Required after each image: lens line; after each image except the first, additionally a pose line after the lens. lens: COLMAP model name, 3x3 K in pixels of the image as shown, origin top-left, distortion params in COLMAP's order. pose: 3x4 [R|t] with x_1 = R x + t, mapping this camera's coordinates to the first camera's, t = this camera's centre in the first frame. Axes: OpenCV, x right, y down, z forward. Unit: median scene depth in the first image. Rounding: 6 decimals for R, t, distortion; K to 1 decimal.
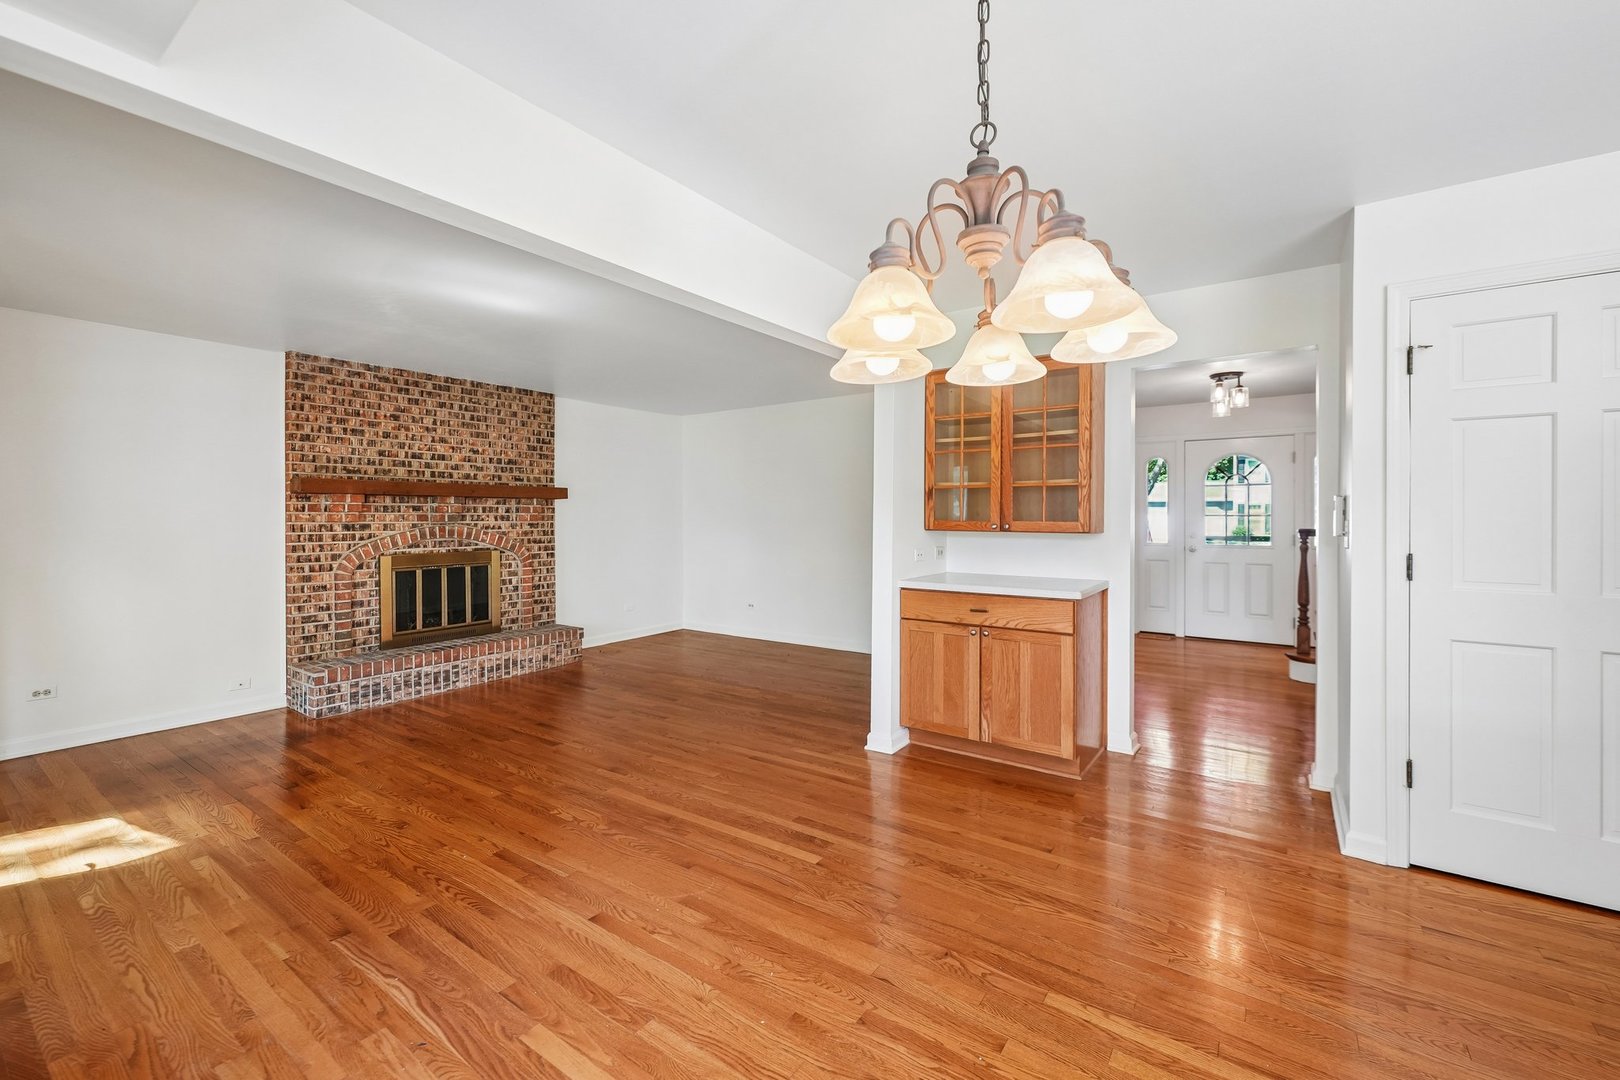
lens RADIAL K [[661.6, 0, 813.7], [0, 661.6, 516.2], [0, 0, 1]] dist [-0.000266, -0.000231]
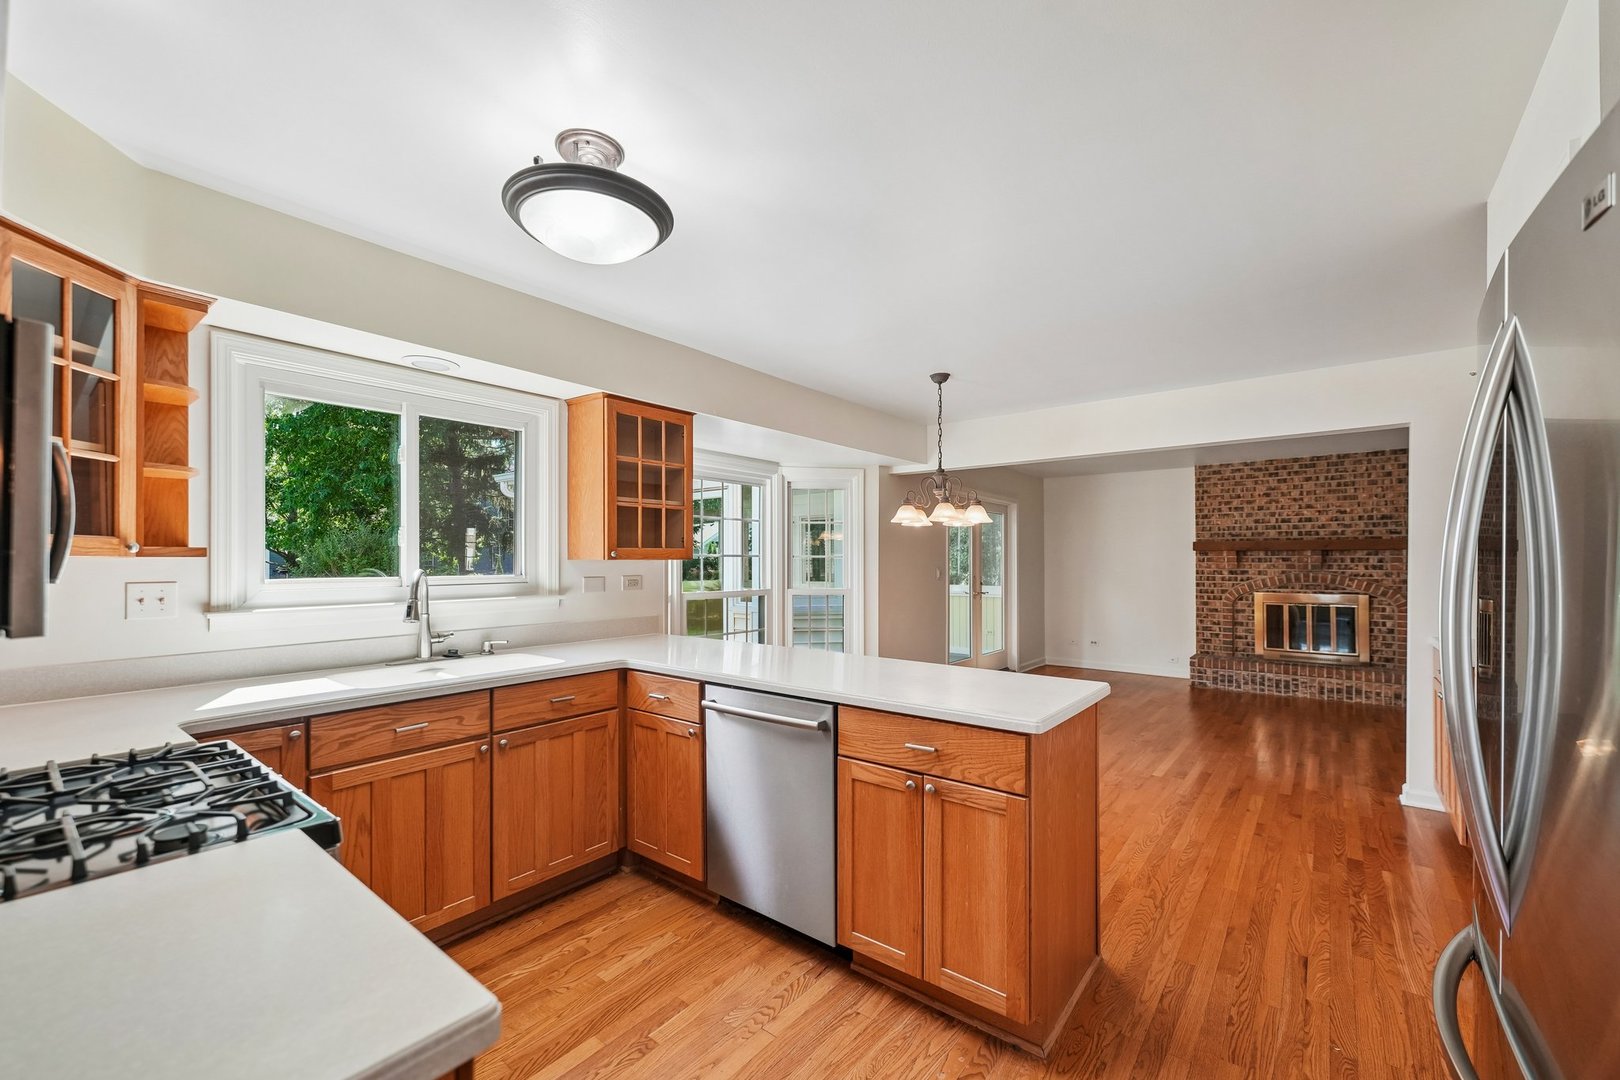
lens RADIAL K [[661.6, 0, 797.9], [0, 661.6, 554.3], [0, 0, 1]] dist [-0.000266, -0.000231]
pose [[-0.058870, -0.004755, -0.998254, 0.835686], [0.001352, 0.999987, -0.004843, -0.017741], [0.998265, -0.001635, -0.058863, 0.088454]]
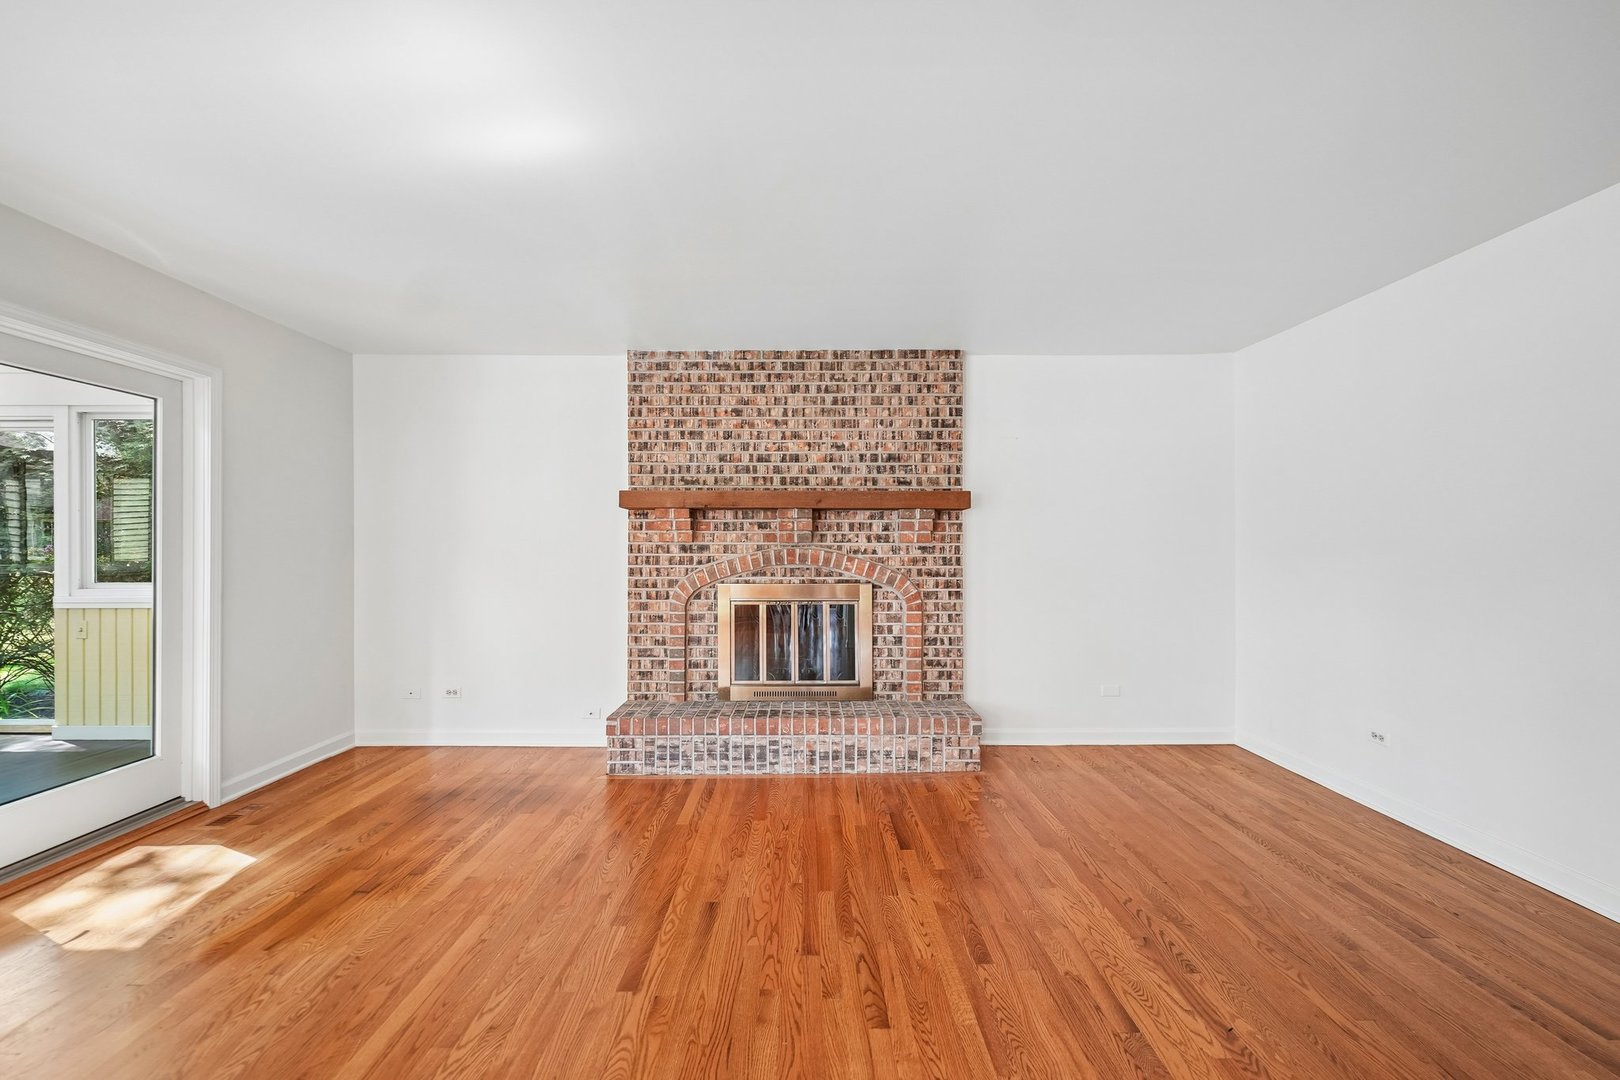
lens RADIAL K [[661.6, 0, 798.7], [0, 661.6, 542.7], [0, 0, 1]] dist [-0.000266, -0.000231]
pose [[0.571448, 0.002691, -0.820634, 0.067415], [-0.001772, 0.999996, 0.002045, 0.006949], [0.820636, 0.000286, 0.571451, 0.609308]]
